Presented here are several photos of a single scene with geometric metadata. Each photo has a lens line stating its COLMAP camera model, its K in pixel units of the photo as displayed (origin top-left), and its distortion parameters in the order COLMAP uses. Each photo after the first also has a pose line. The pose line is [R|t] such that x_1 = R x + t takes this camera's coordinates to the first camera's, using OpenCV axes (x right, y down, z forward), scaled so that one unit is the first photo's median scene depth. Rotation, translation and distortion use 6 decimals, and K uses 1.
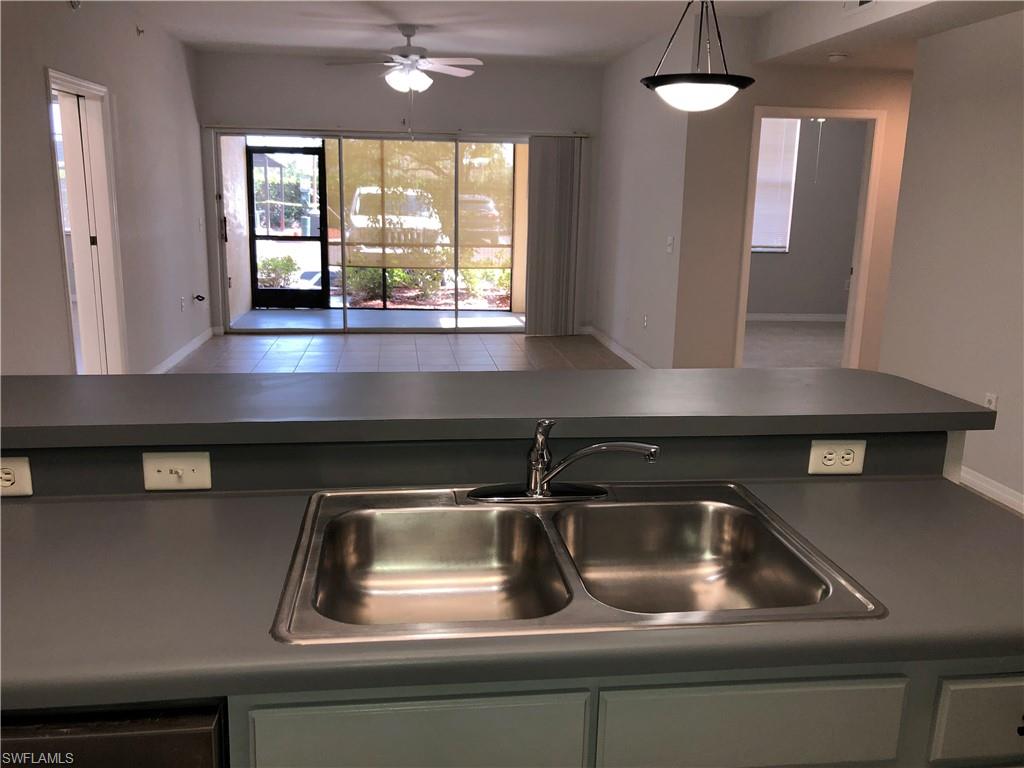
lens RADIAL K [[840.9, 0, 510.8], [0, 840.9, 374.3], [0, 0, 1]] dist [0.098363, -0.151644]
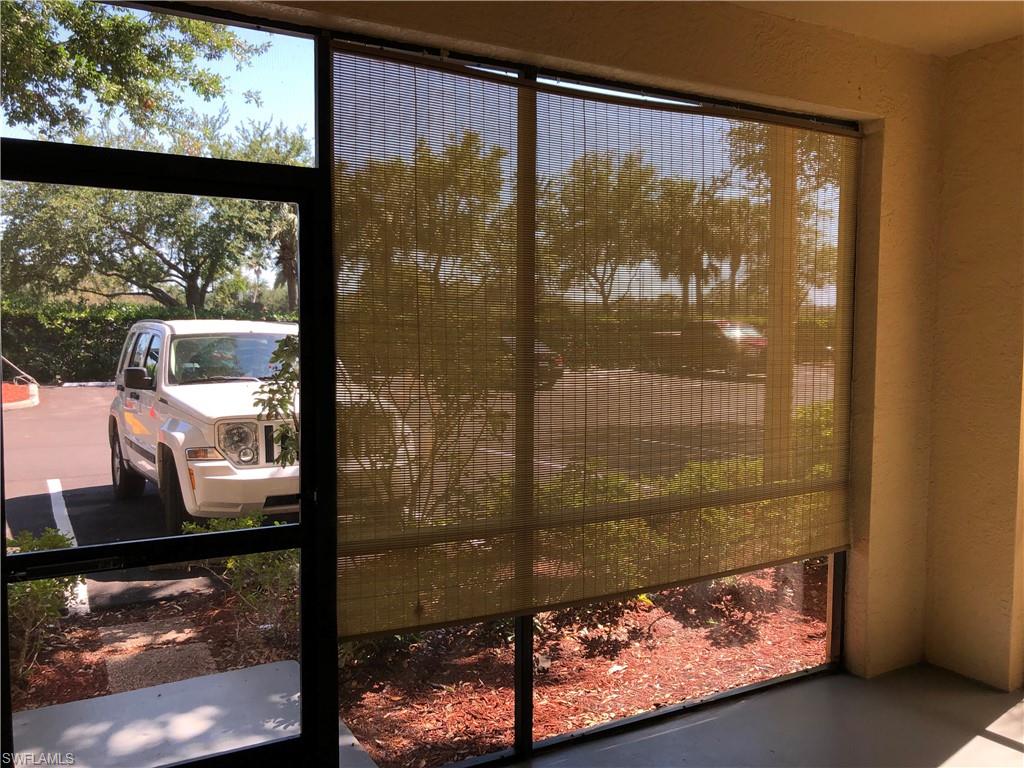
lens RADIAL K [[834.3, 0, 512.0], [0, 834.3, 384.0], [0, 0, 1]] dist [-0.011348, -0.009125]
pose [[0.923416, -0.043704, 0.381304, -0.249290], [0.094131, 0.988941, -0.114611, -0.165104], [-0.372078, 0.141726, 0.917318, 0.729483]]
